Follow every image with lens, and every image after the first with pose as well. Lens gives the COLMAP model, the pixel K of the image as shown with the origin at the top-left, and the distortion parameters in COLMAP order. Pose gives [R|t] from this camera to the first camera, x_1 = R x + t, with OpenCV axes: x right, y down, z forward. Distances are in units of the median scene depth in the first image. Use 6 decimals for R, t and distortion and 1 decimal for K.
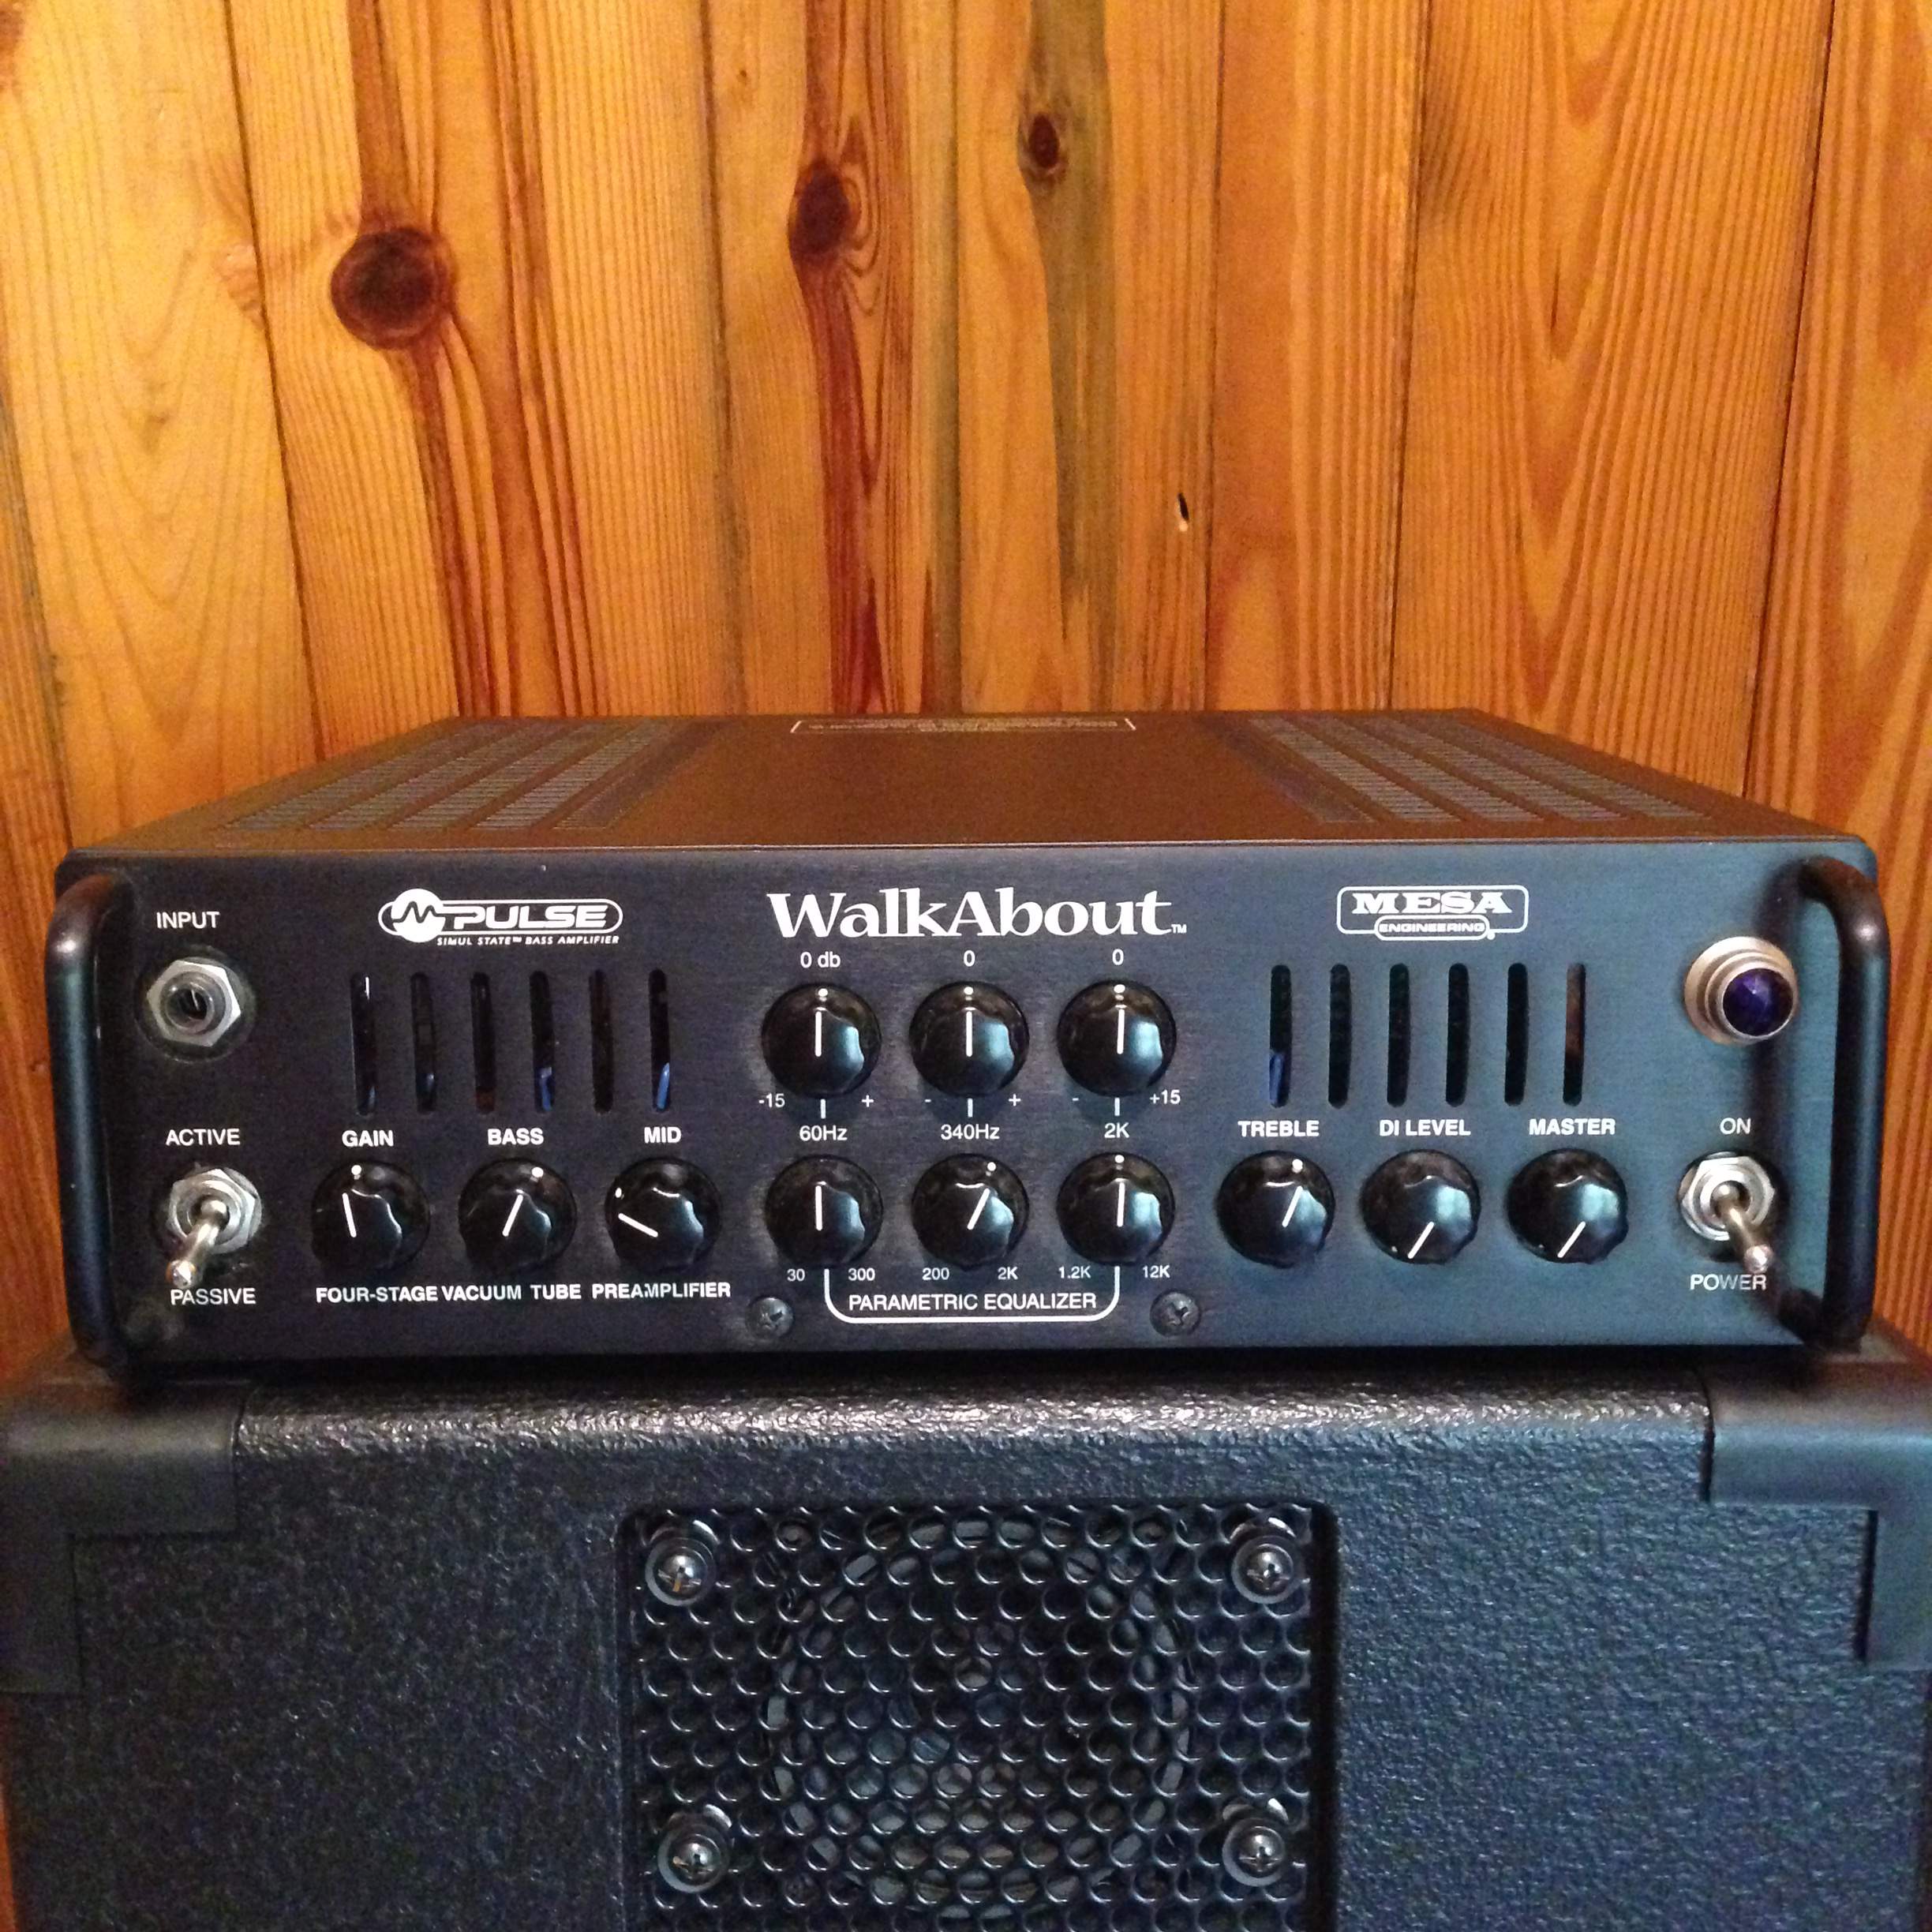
lens RADIAL K [[2392.6, 0, 964.4], [0, 2392.6, 966.0], [0, 0, 1]] dist [0.023447, 0.000000]
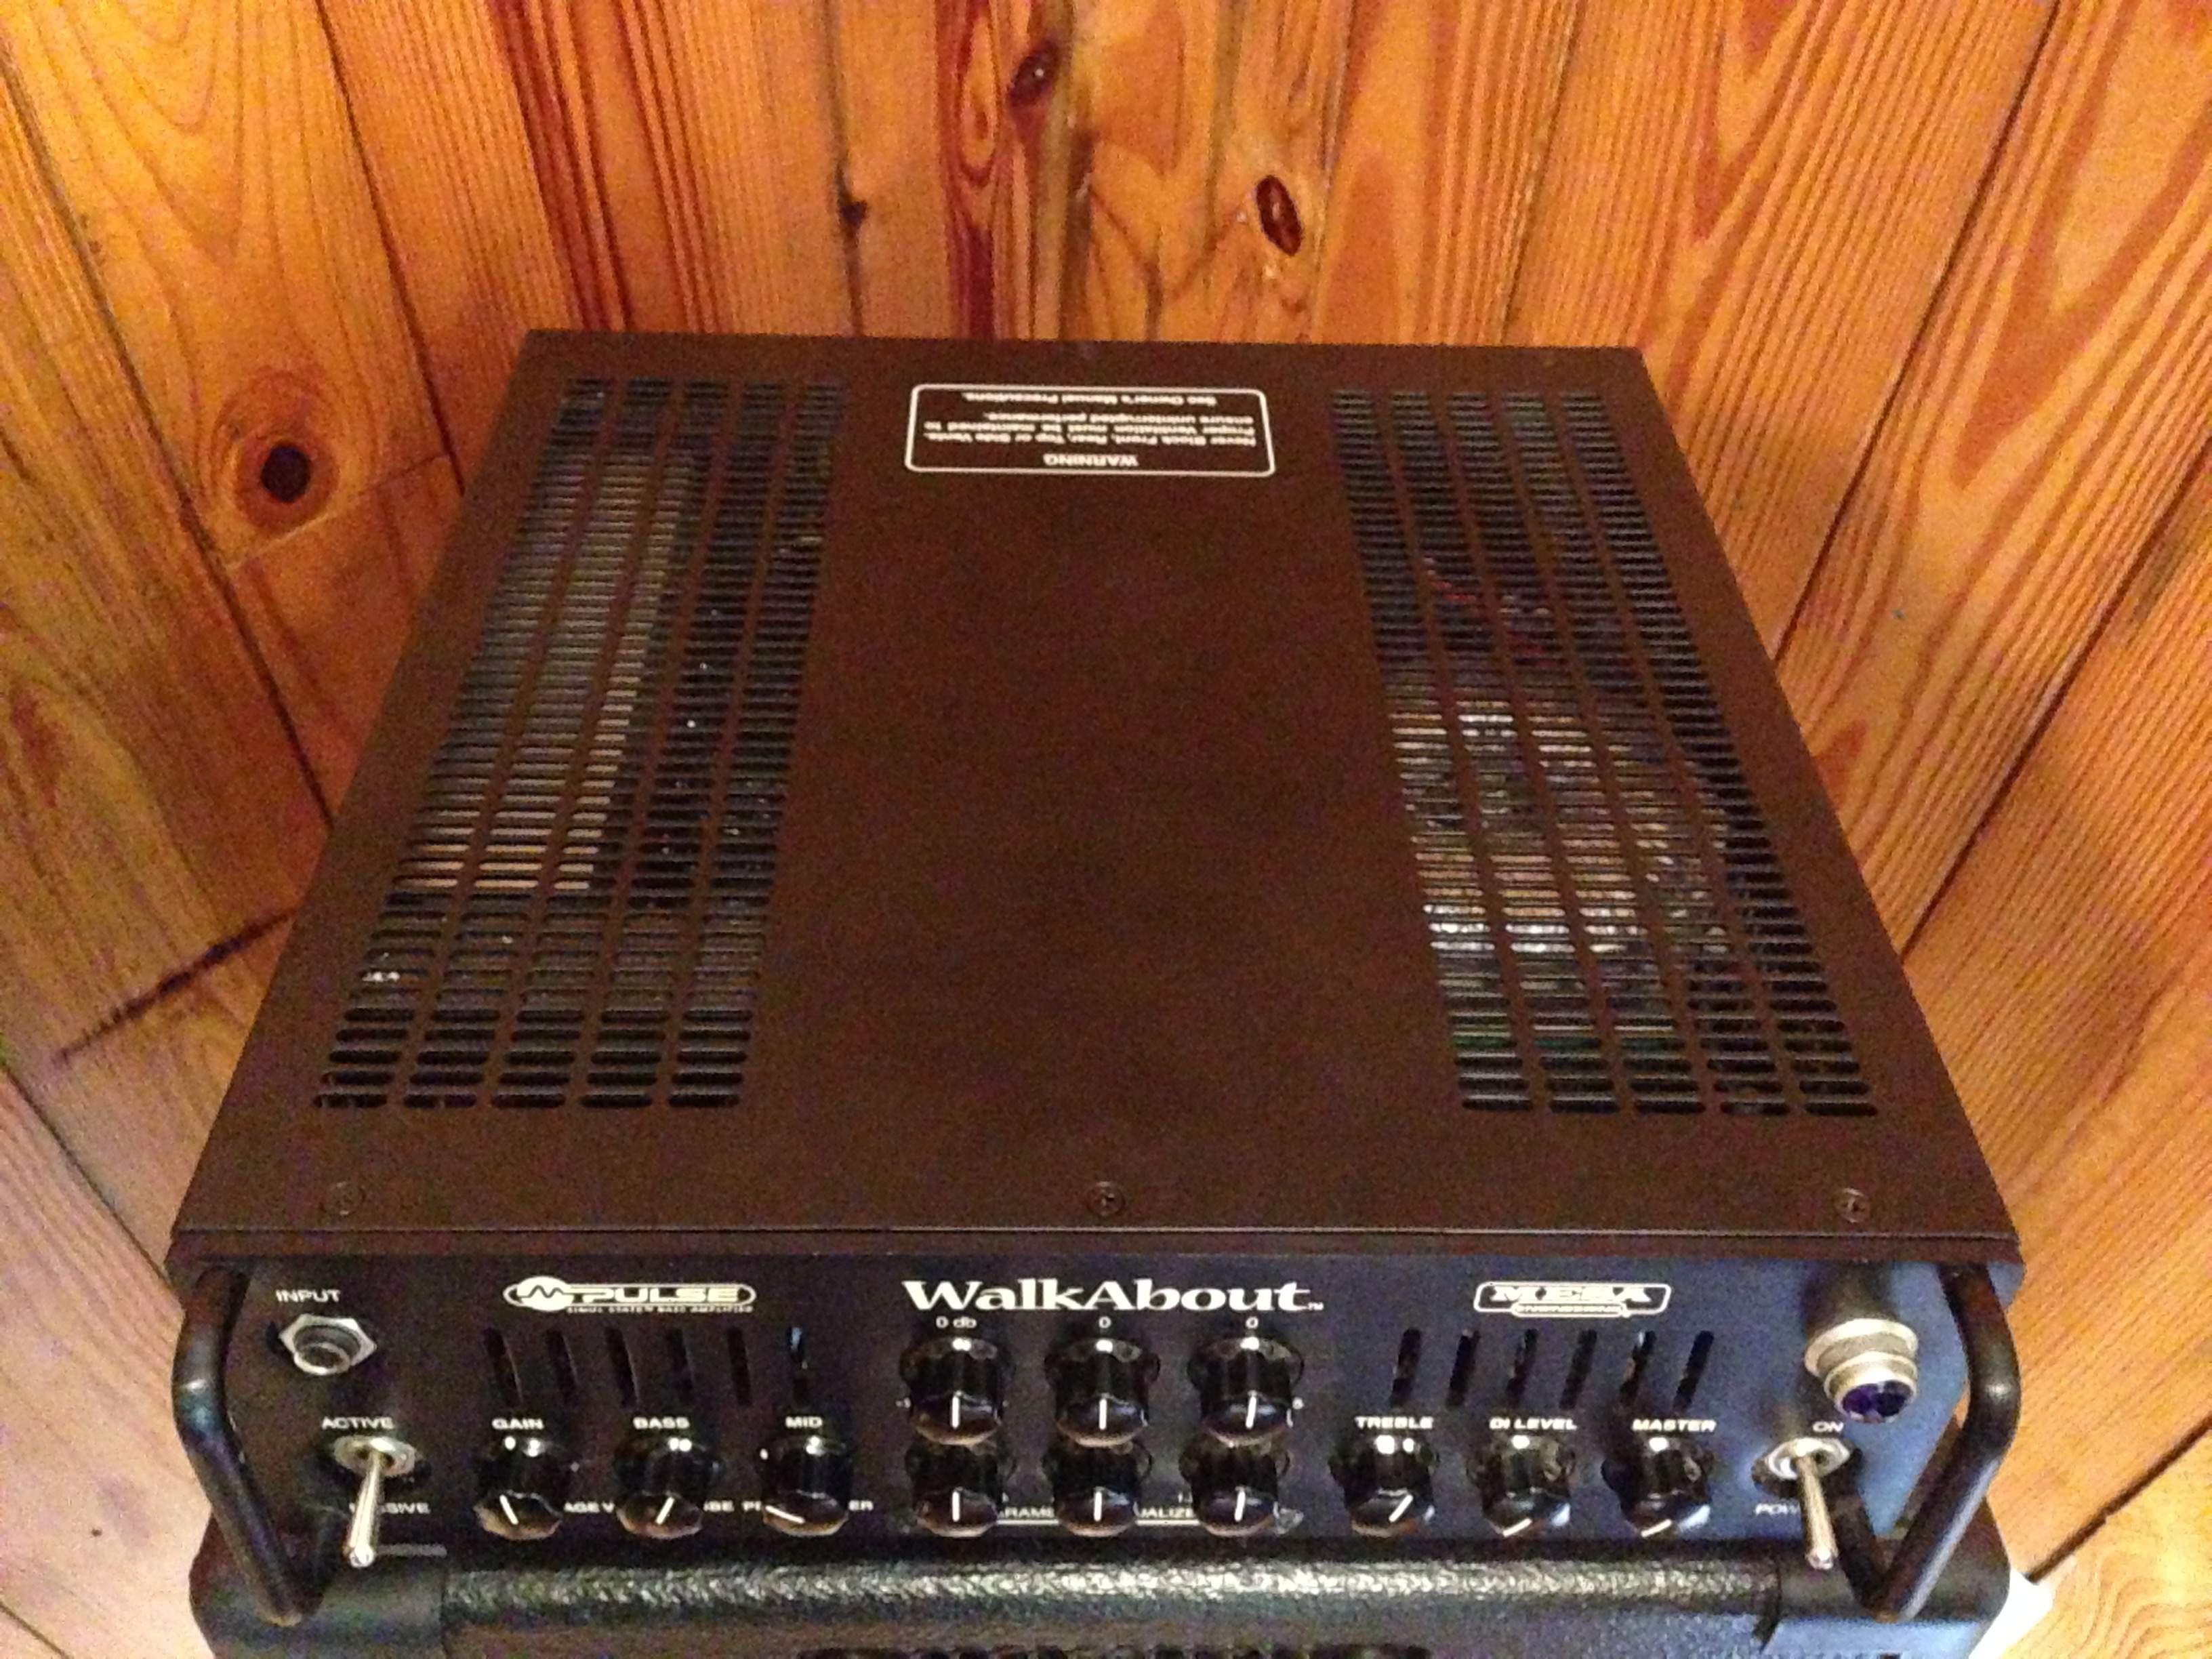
lens RADIAL K [[2124.1, 0, 1107.3], [0, 2124.1, 829.5], [0, 0, 1]] dist [0.013976, 0.000000]
pose [[0.999324, 0.016972, 0.032606, -0.029521], [-0.031341, 0.856911, 0.514512, -0.639009], [-0.019208, -0.515186, 0.856863, 0.345611]]
